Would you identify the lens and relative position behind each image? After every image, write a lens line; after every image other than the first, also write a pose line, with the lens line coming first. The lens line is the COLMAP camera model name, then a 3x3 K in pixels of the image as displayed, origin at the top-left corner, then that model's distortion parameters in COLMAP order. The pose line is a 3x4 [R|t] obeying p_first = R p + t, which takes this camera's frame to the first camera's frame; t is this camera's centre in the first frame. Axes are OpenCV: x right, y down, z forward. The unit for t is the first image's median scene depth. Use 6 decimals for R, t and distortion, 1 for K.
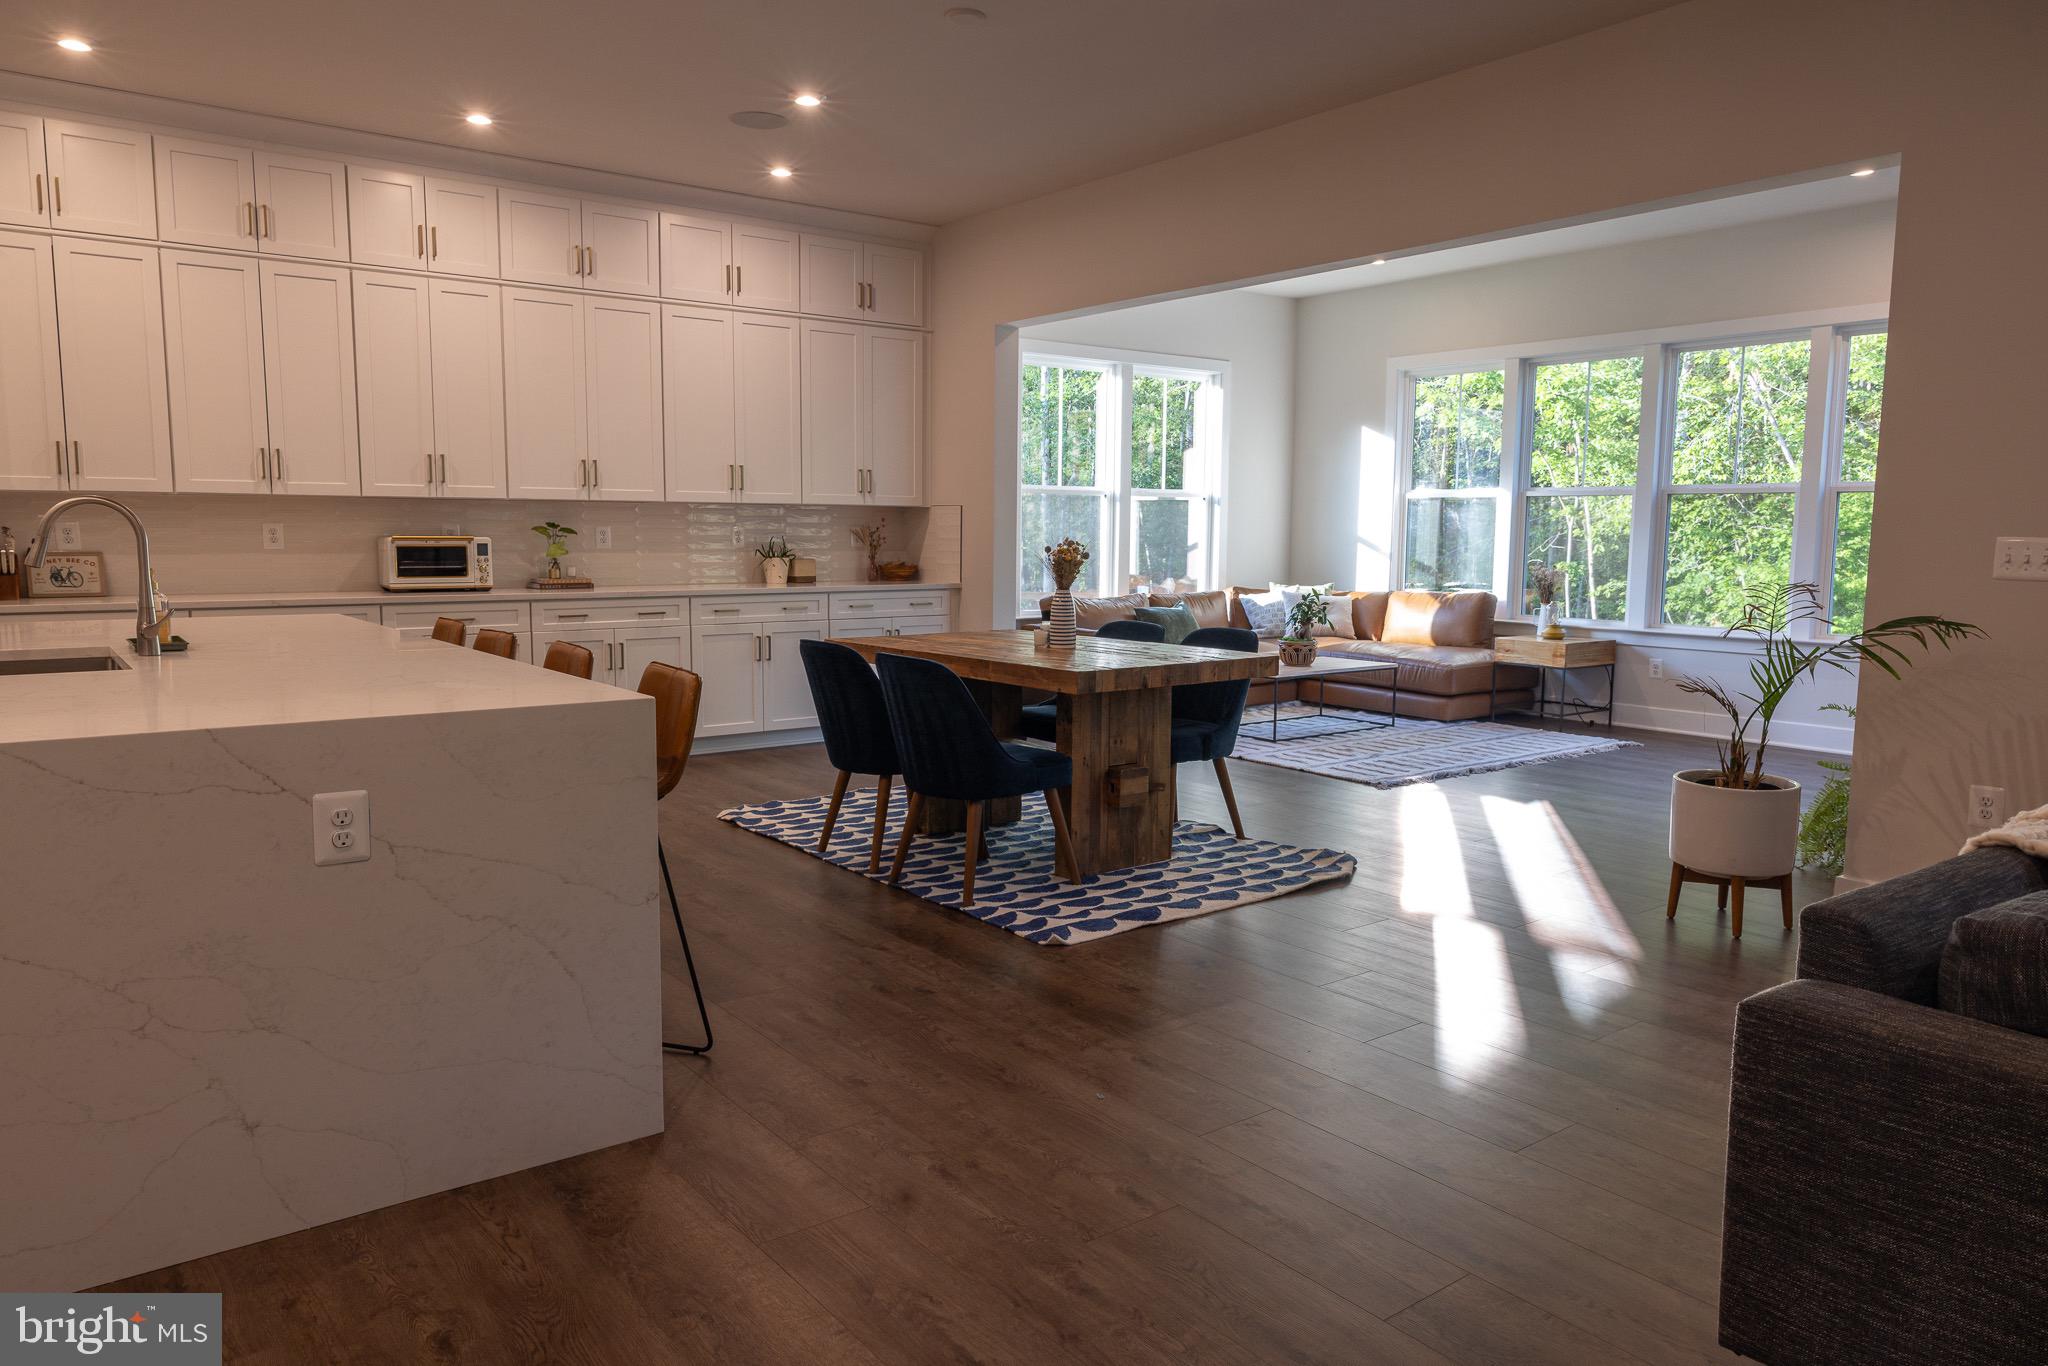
lens RADIAL K [[1355.1, 0, 1023.2], [0, 1355.1, 679.4], [0, 0, 1]] dist [-0.001549, 0.004445]
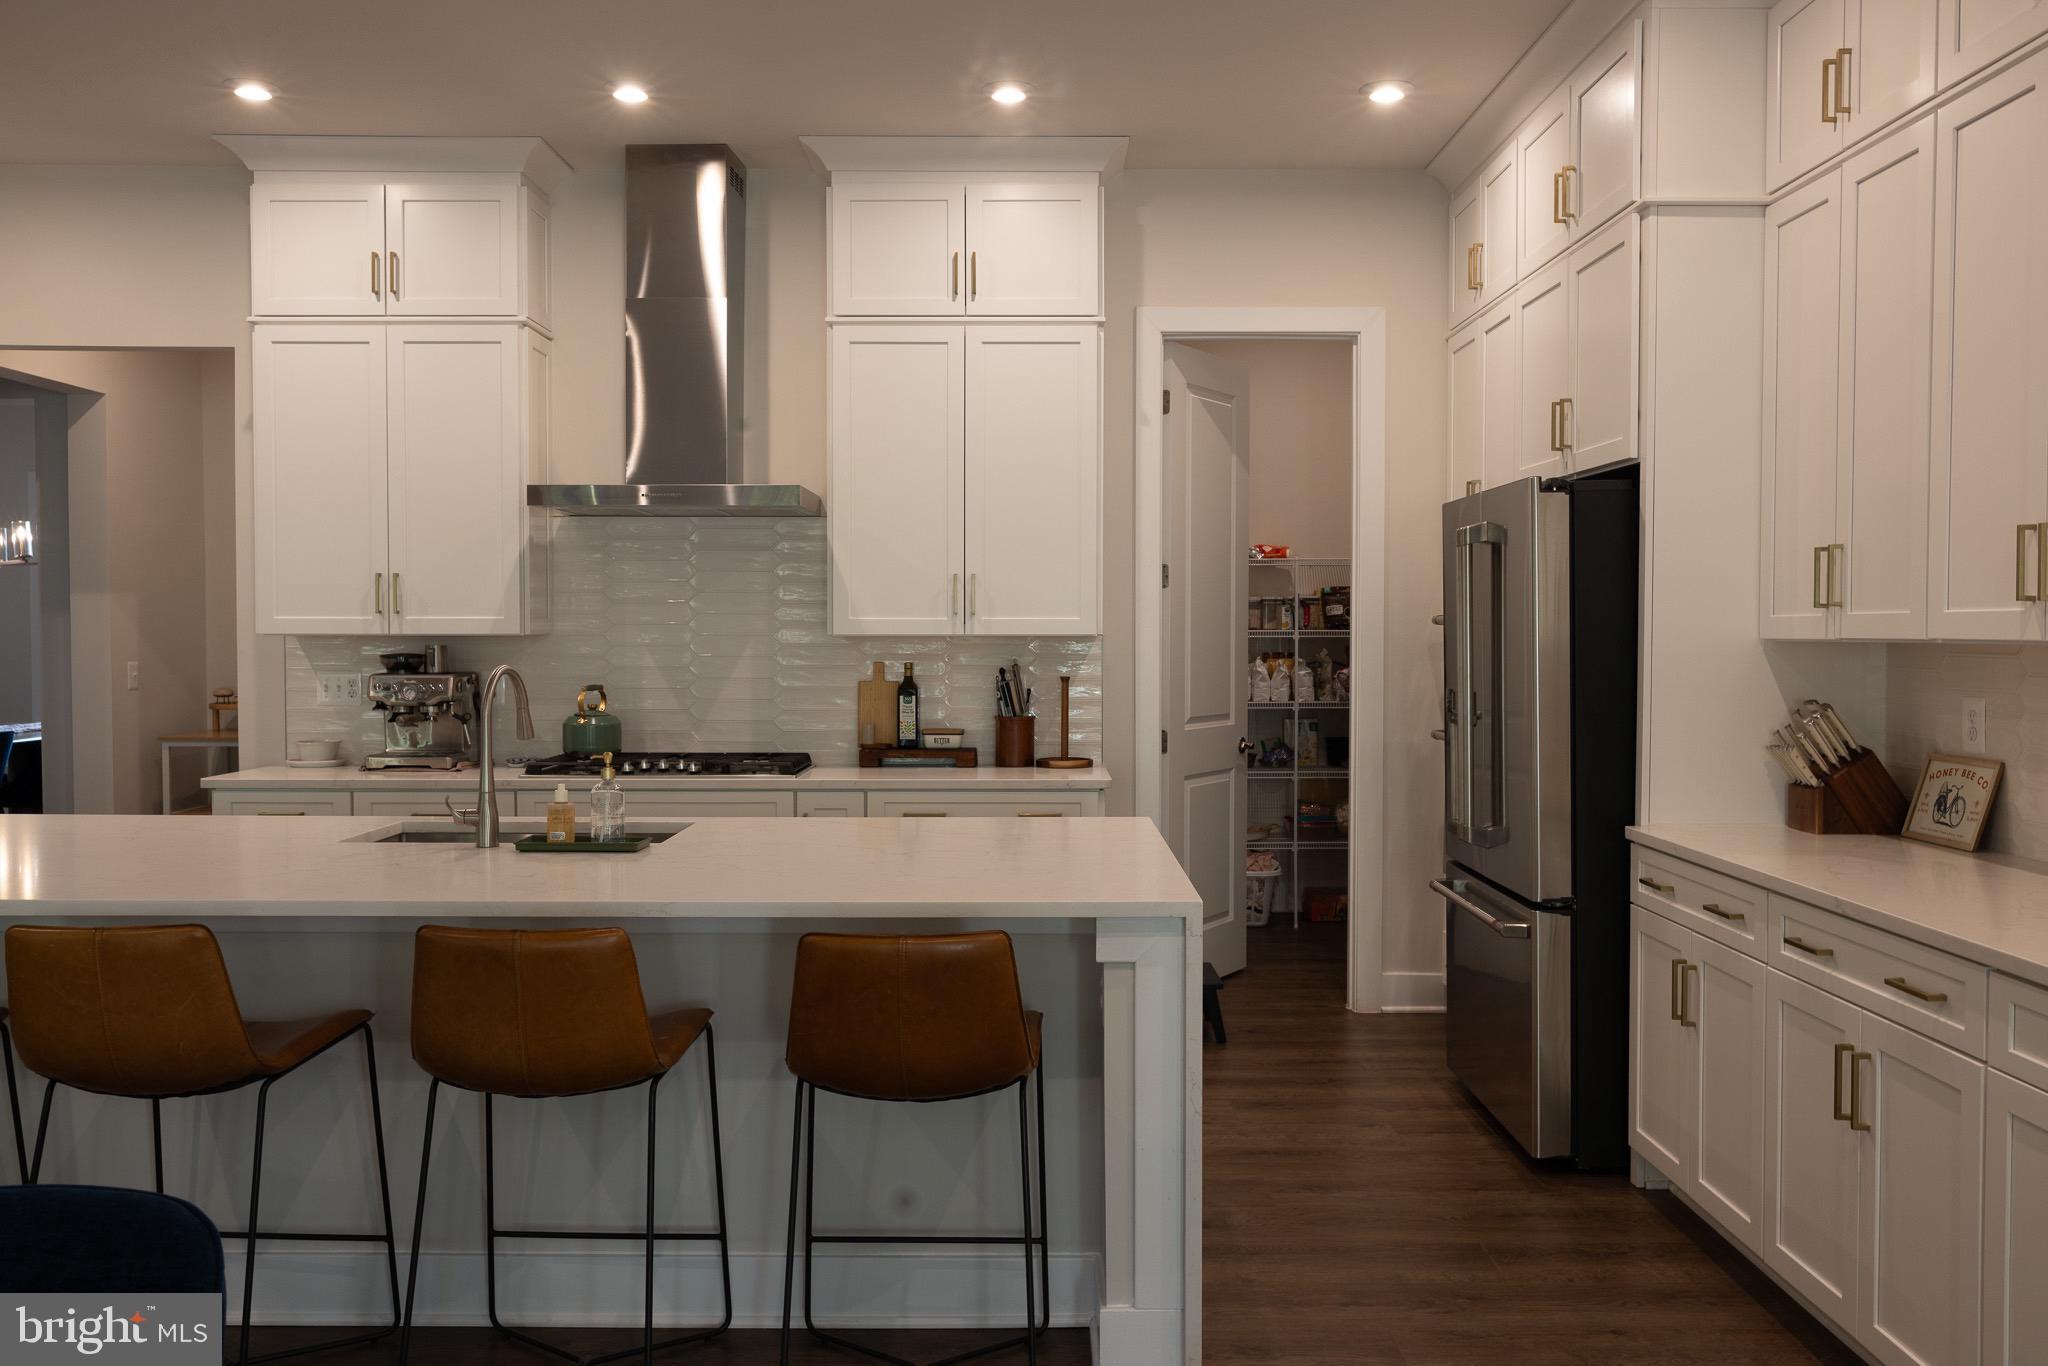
lens RADIAL K [[1651.7, 0, 1024.0], [0, 1651.7, 683.0], [0, 0, 1]] dist [-0.006269, -0.001369]
pose [[-0.603589, 0.018016, -0.797092, -0.003777], [-0.093313, 0.991278, 0.093066, -0.132982], [0.791816, 0.130553, -0.596643, 0.988869]]
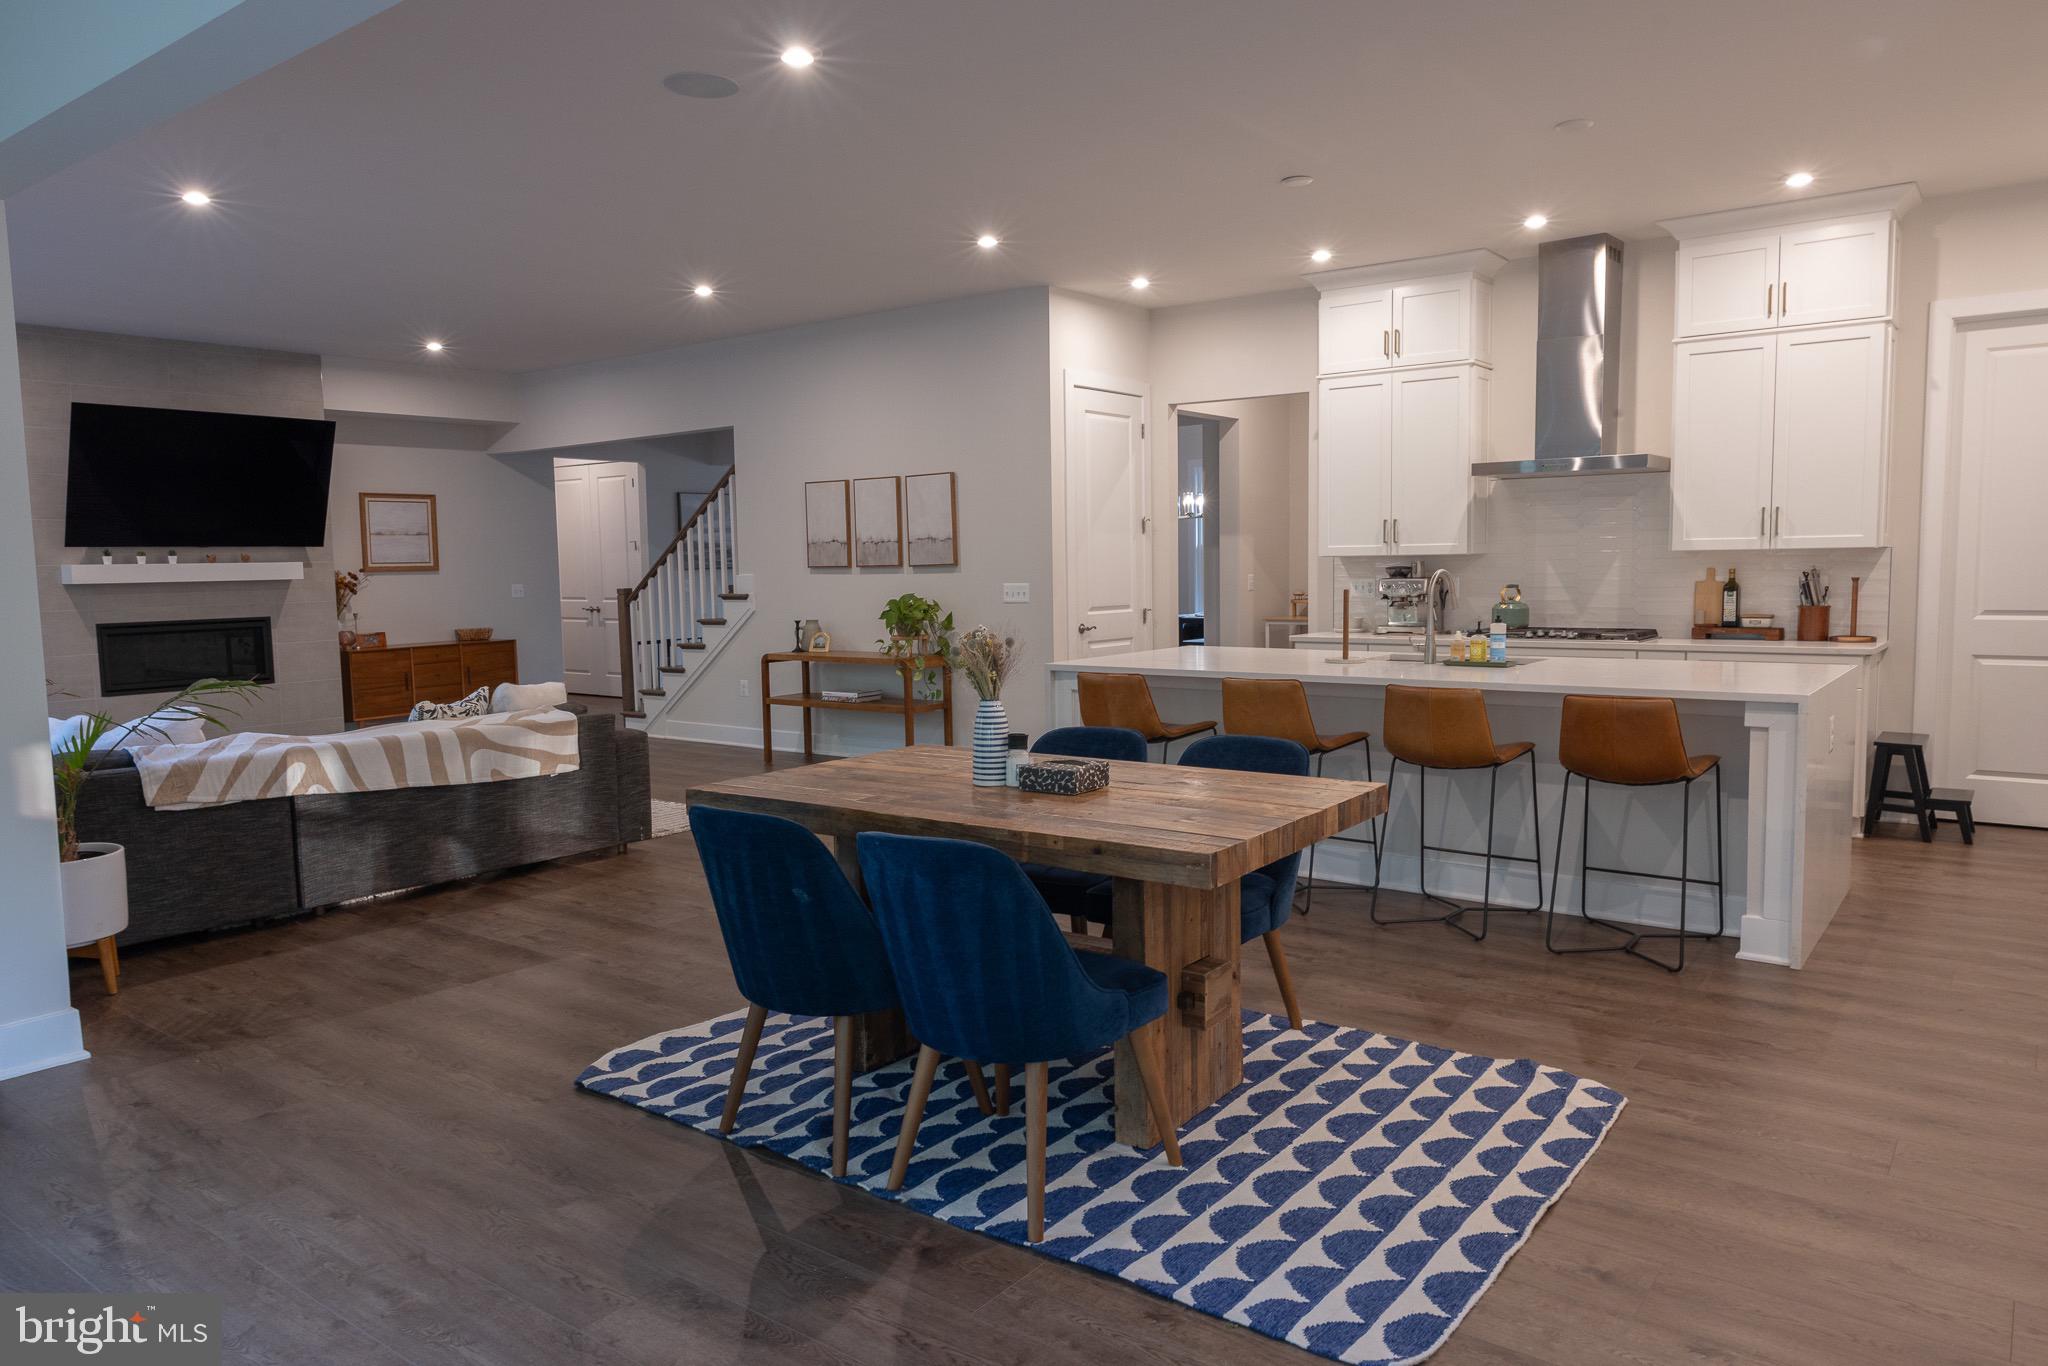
lens RADIAL K [[1358.0, 0, 1019.6], [0, 1358.0, 682.8], [0, 0, 1]] dist [-0.004361, 0.003381]
pose [[-0.962847, 0.033745, -0.267931, 0.156251], [-0.018993, 0.981243, 0.191836, -0.161646], [0.269379, 0.189798, -0.944146, 1.284318]]
